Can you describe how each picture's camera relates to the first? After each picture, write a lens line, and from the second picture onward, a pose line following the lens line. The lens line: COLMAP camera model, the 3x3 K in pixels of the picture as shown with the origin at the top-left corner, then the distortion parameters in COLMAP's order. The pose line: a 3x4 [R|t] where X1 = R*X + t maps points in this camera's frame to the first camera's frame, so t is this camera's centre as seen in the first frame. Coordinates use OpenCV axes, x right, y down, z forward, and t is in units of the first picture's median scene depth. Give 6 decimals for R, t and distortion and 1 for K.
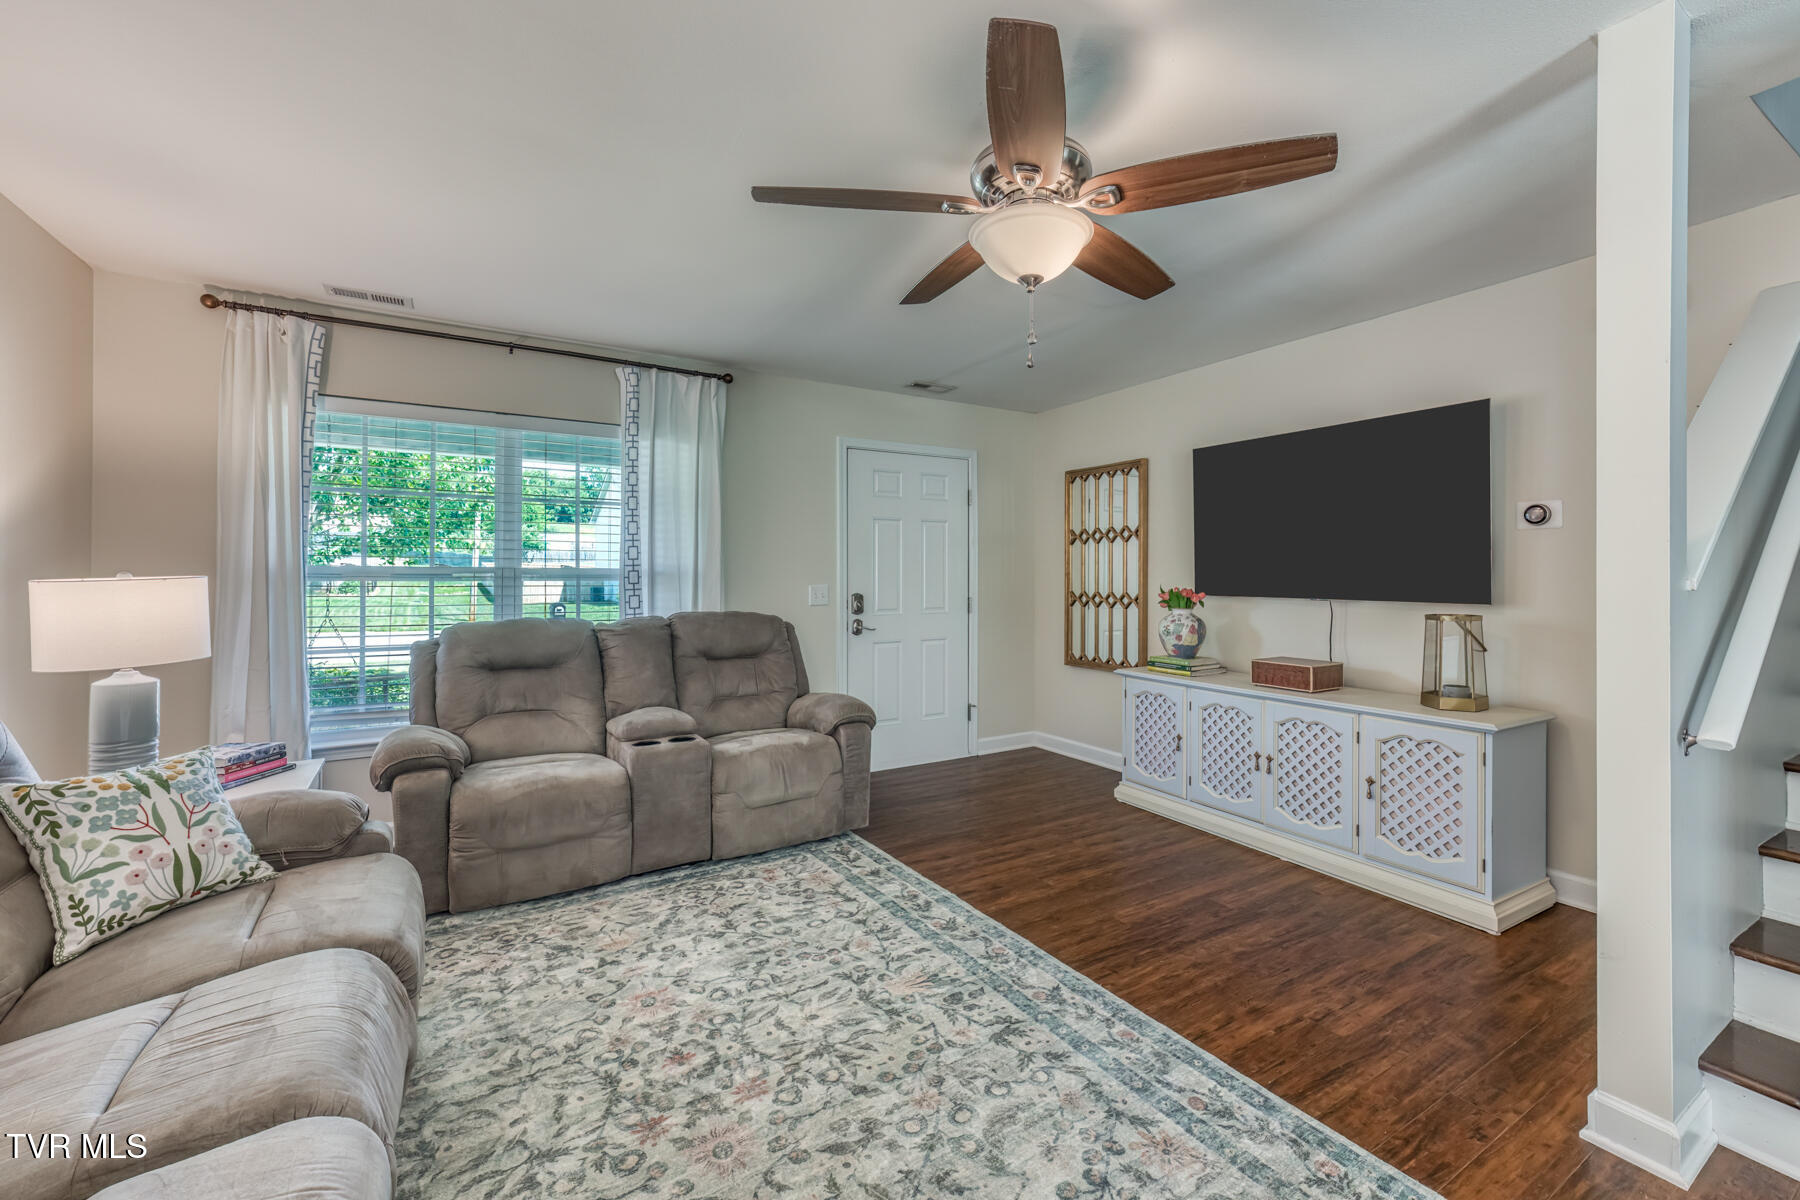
lens RADIAL K [[731.0, 0, 897.0], [0, 731.0, 583.4], [0, 0, 1]] dist [-0.001745, -0.000137]
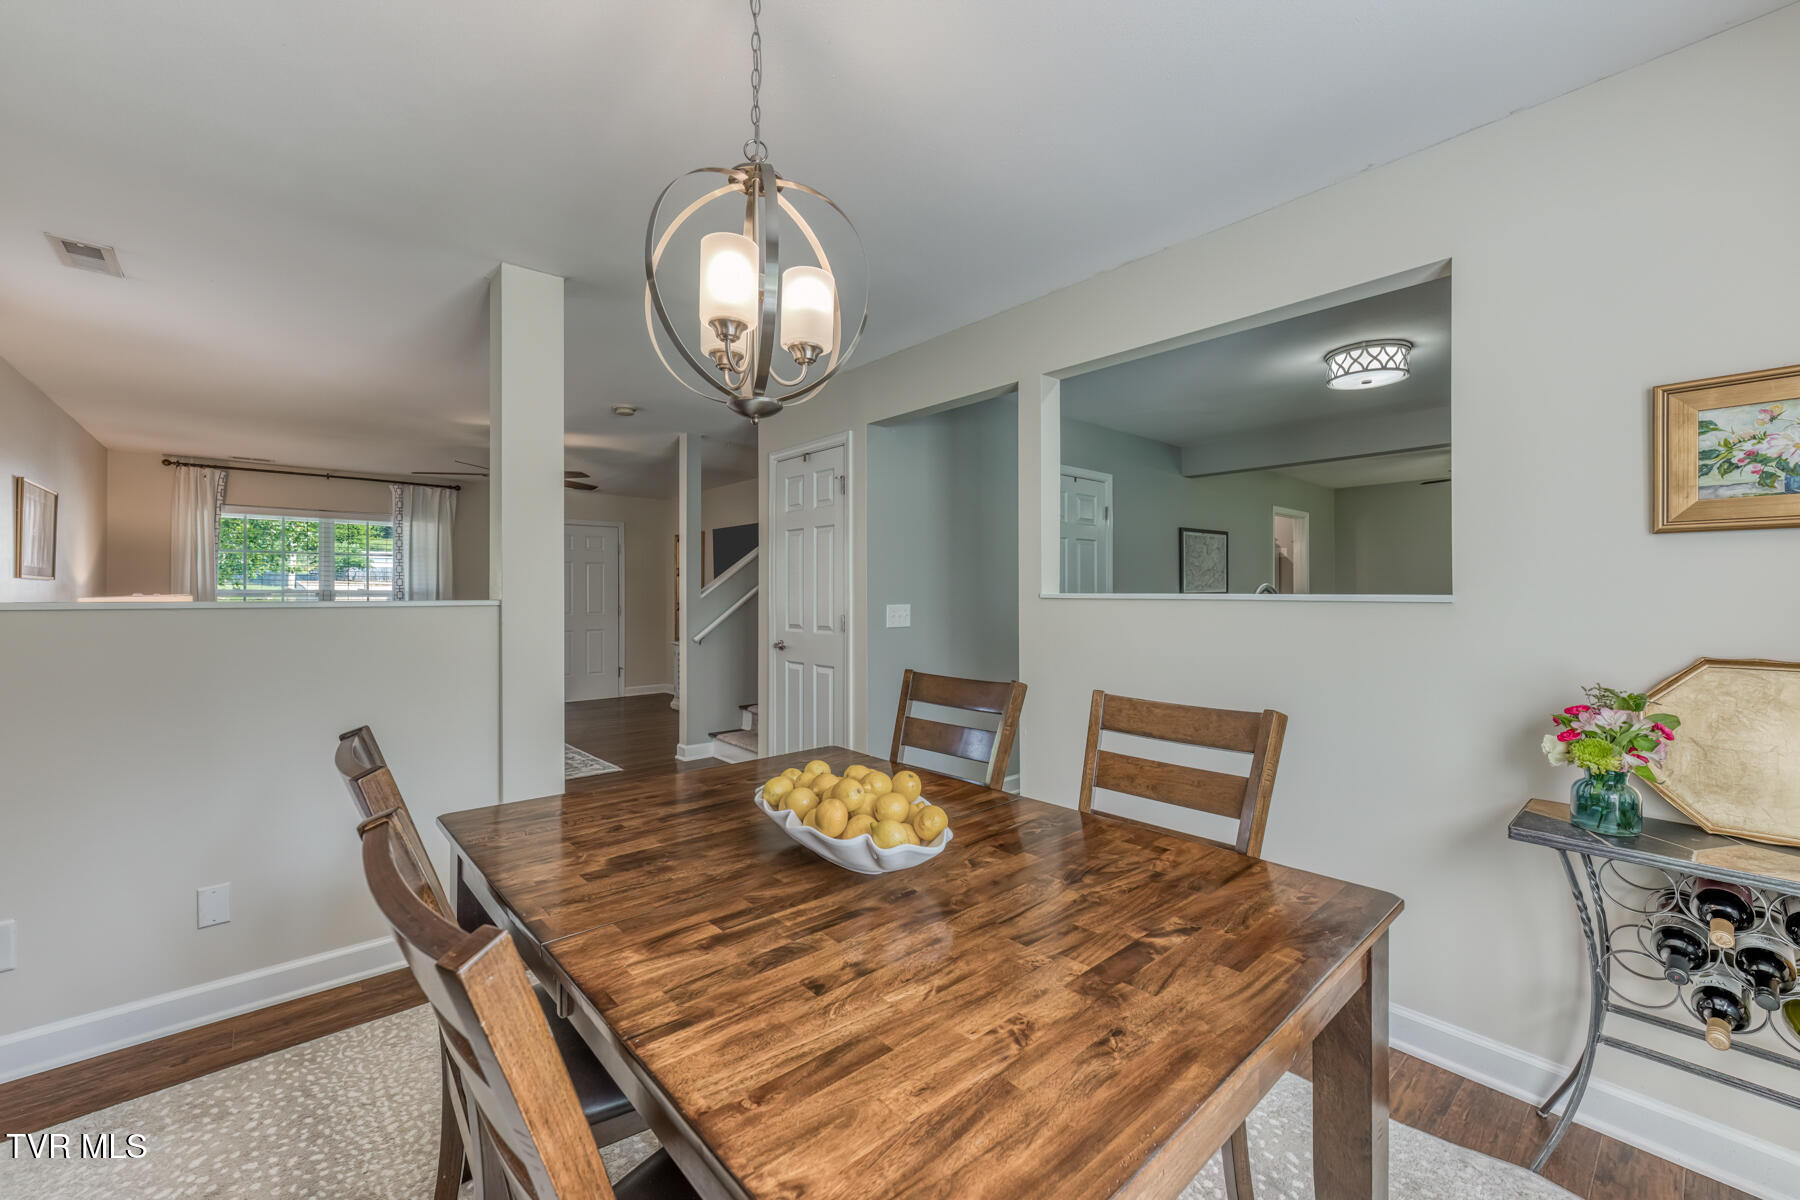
lens RADIAL K [[731.0, 0, 901.6], [0, 731.0, 600.7], [0, 0, 1]] dist [-0.001745, -0.000137]
pose [[0.983735, 0.000088, 0.179623, 0.613482], [0.000768, 0.999989, -0.004695, 0.019146], [-0.179622, 0.004757, 0.983724, -1.159660]]
